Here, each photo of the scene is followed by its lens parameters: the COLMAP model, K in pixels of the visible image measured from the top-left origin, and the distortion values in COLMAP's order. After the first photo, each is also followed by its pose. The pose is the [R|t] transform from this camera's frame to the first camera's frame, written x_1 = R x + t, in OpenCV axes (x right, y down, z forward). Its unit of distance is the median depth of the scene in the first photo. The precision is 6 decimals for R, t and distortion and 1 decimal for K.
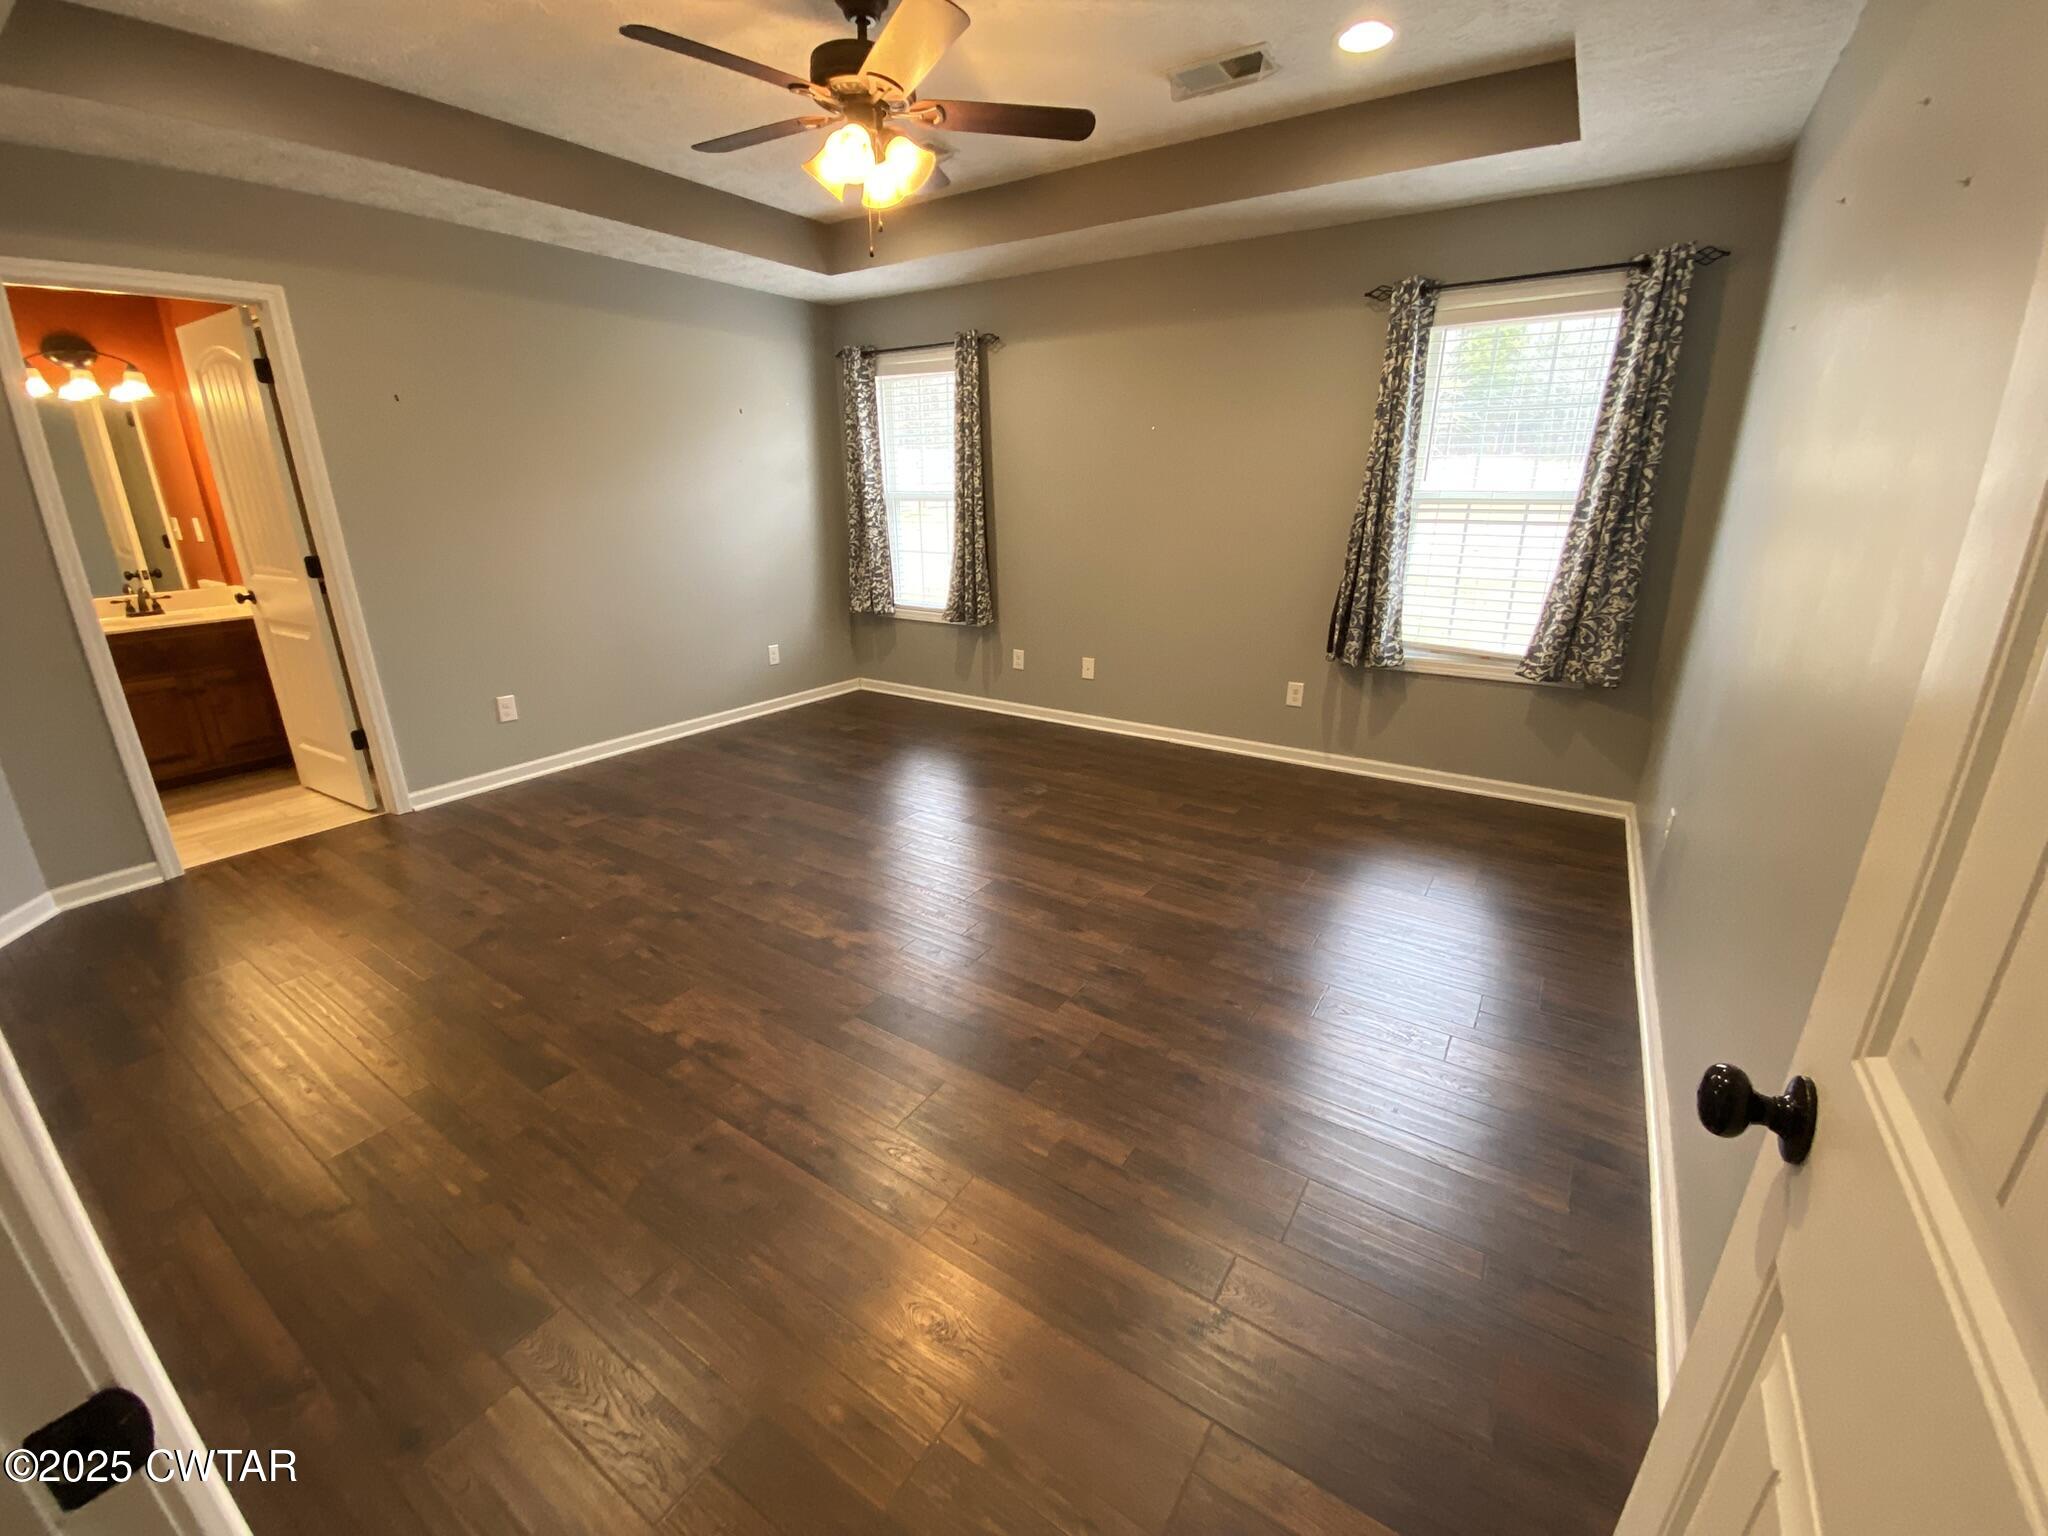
lens RADIAL K [[834.4, 0, 1018.8], [0, 834.4, 767.2], [0, 0, 1]] dist [0.060573, -0.037982]
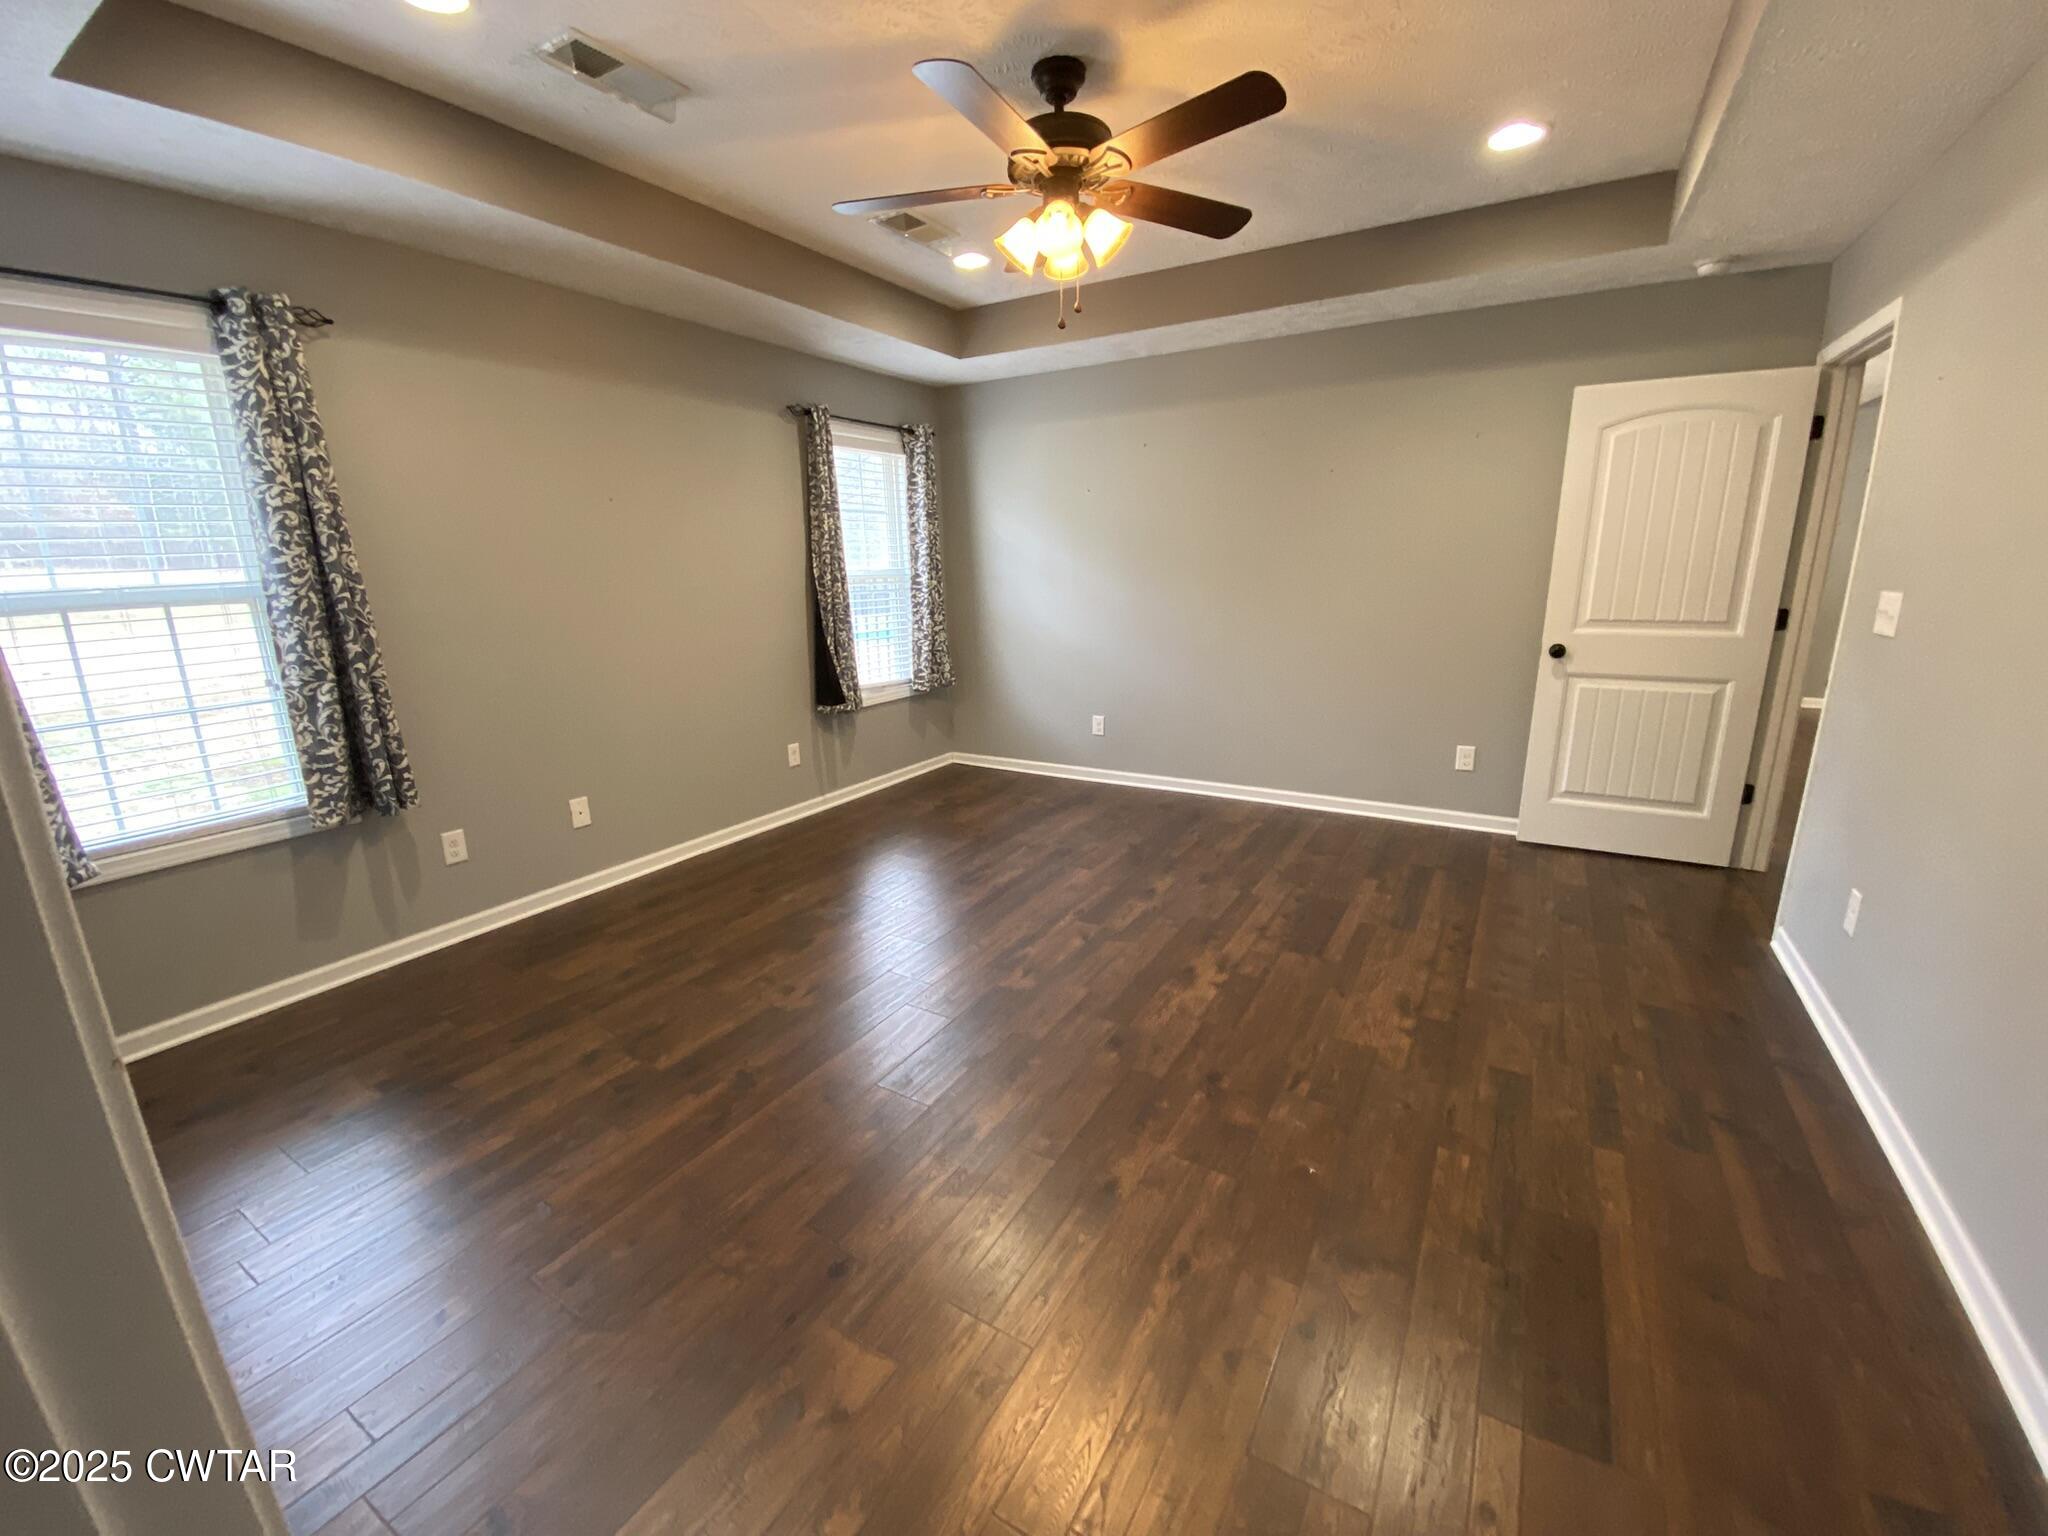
lens RADIAL K [[828.9, 0, 1019.6], [0, 828.9, 772.3], [0, 0, 1]] dist [0.019858, -0.020802]
pose [[-0.053324, -0.236920, 0.970065, -0.906946], [0.338848, 0.909515, 0.240758, -0.282323], [-0.939329, 0.341542, 0.031781, 0.887739]]
